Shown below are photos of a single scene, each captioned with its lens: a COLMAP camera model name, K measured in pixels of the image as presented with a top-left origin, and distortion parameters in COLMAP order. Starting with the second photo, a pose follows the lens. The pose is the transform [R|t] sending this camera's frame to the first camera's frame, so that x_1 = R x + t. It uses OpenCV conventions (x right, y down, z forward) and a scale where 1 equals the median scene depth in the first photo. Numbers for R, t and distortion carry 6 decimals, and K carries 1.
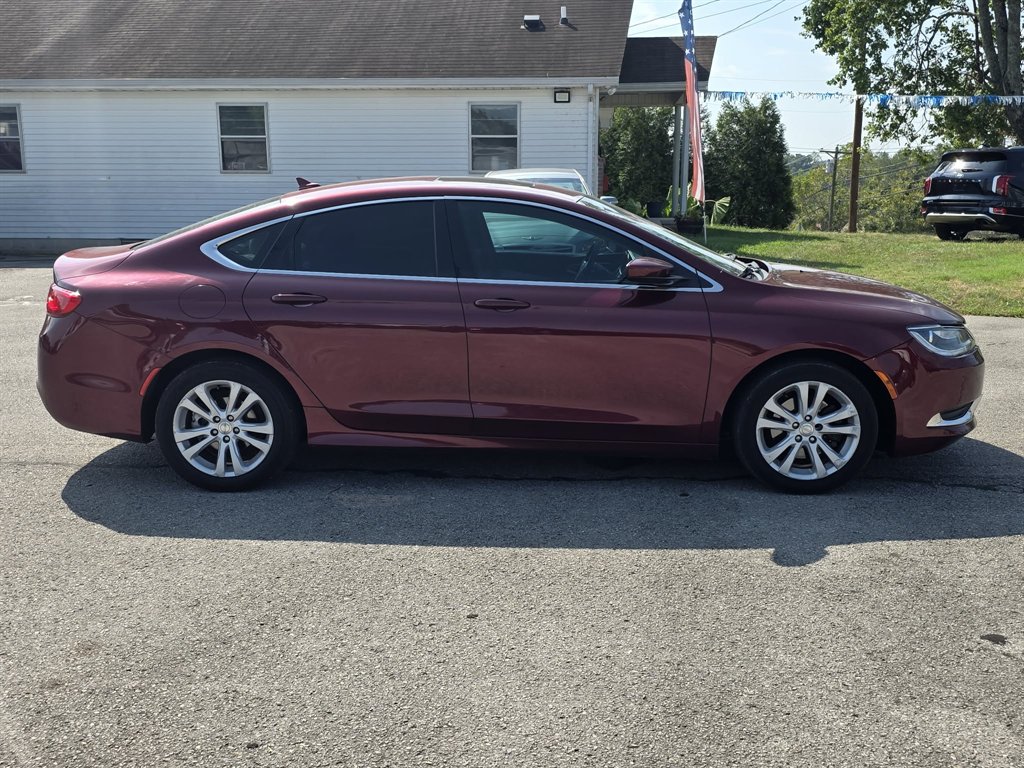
lens RADIAL K [[1088.1, 0, 512.7], [0, 1088.1, 389.1], [0, 0, 1]] dist [0.044301, 0.000000]
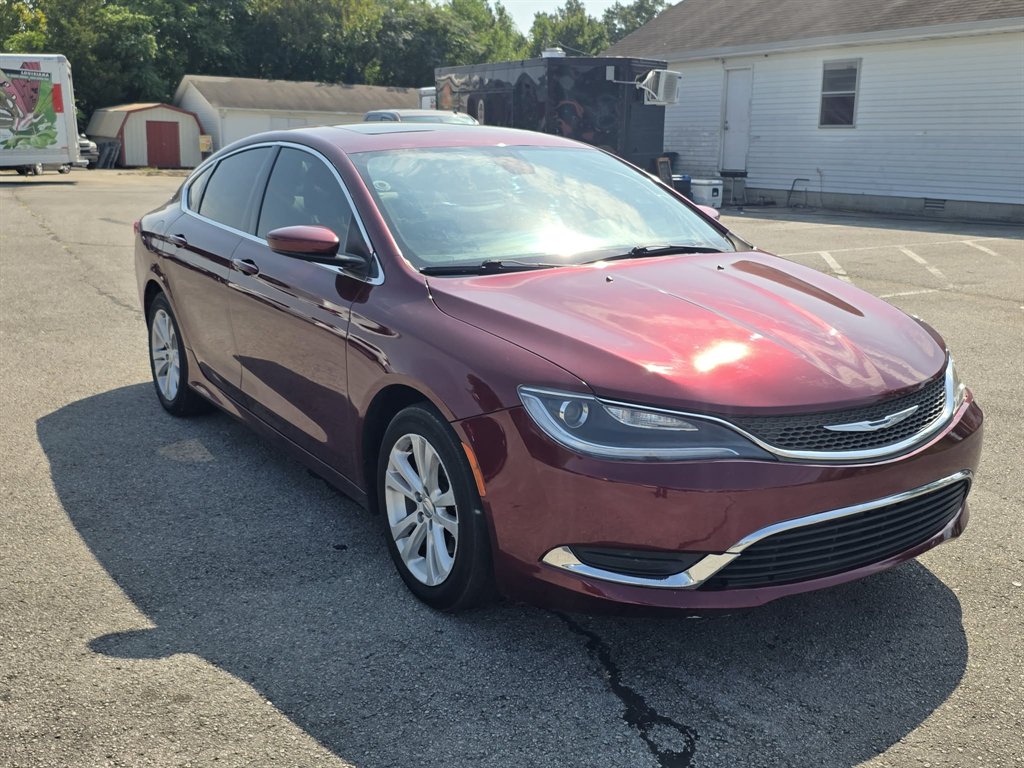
lens RADIAL K [[1088.1, 0, 514.0], [0, 1088.1, 384.4], [0, 0, 1]] dist [0.044301, 0.000000]
pose [[0.574204, 0.195504, -0.795027, 0.795901], [-0.169612, 0.978409, 0.118098, -0.121237], [0.800950, 0.067034, 0.594967, 0.633508]]
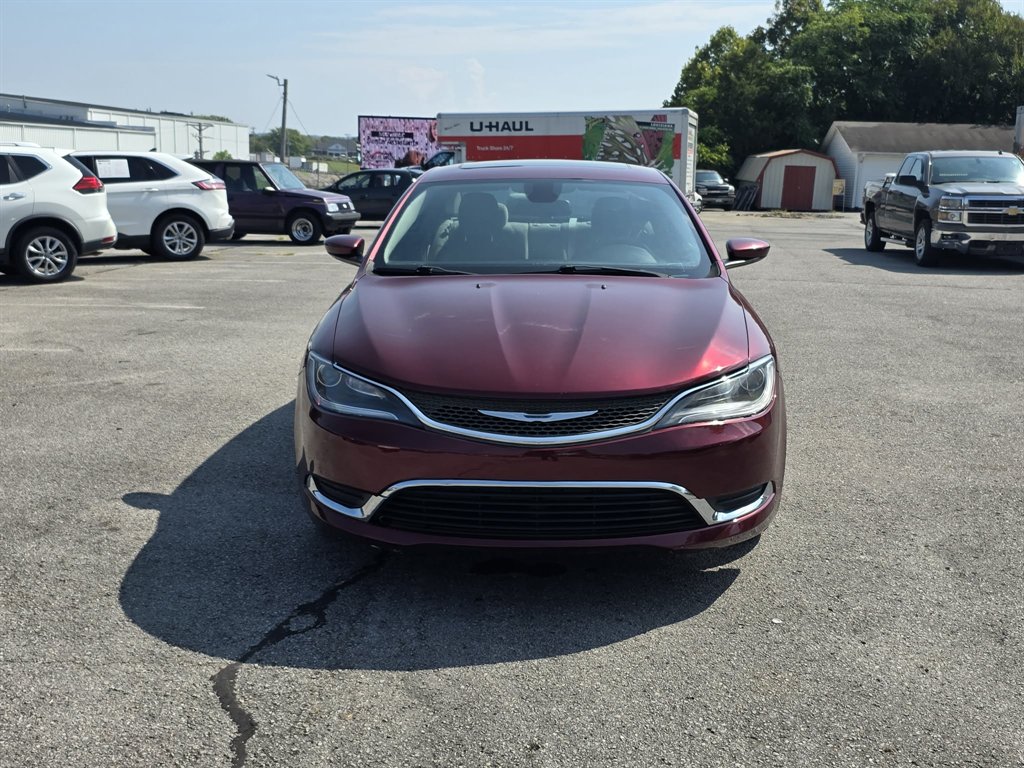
lens RADIAL K [[1088.1, 0, 504.2], [0, 1088.1, 382.5], [0, 0, 1]] dist [0.044301, 0.000000]
pose [[-0.013489, 0.198775, -0.979952, 1.092240], [-0.208269, 0.957988, 0.197187, -0.210935], [0.977979, 0.206753, 0.028476, 1.086585]]
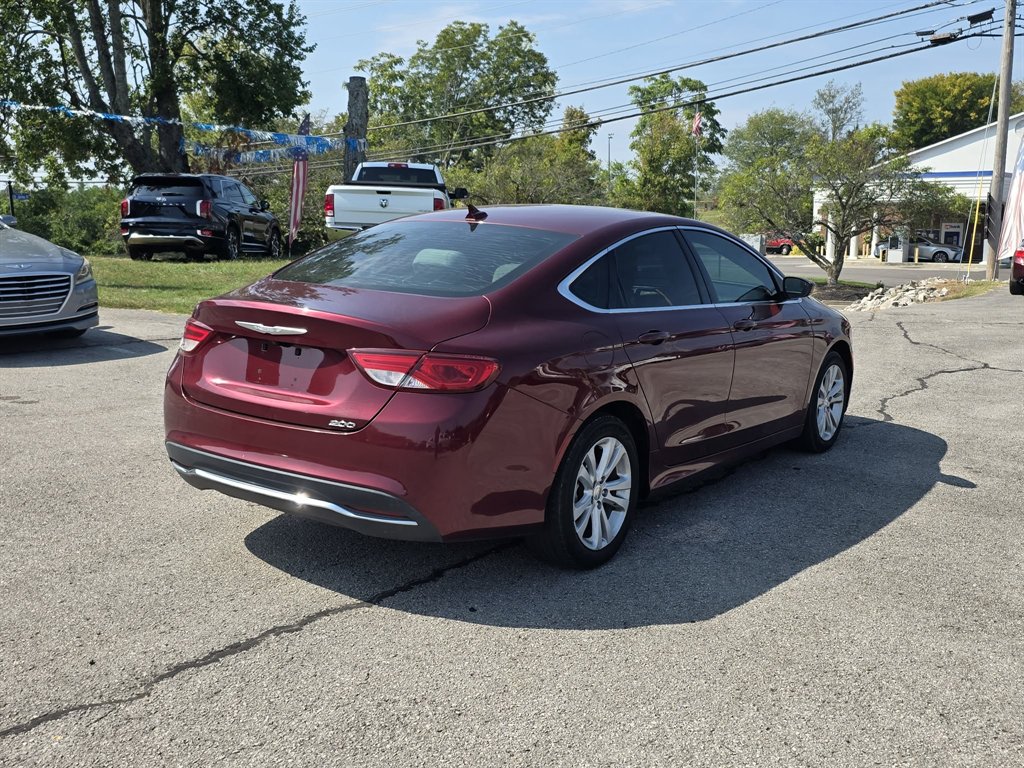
lens RADIAL K [[1088.1, 0, 509.0], [0, 1088.1, 381.5], [0, 0, 1]] dist [0.044301, 0.000000]
pose [[0.547258, -0.116738, 0.828783, -1.013405], [0.135670, 0.989502, 0.049791, -0.104845], [-0.825895, 0.085193, 0.557351, 0.569229]]
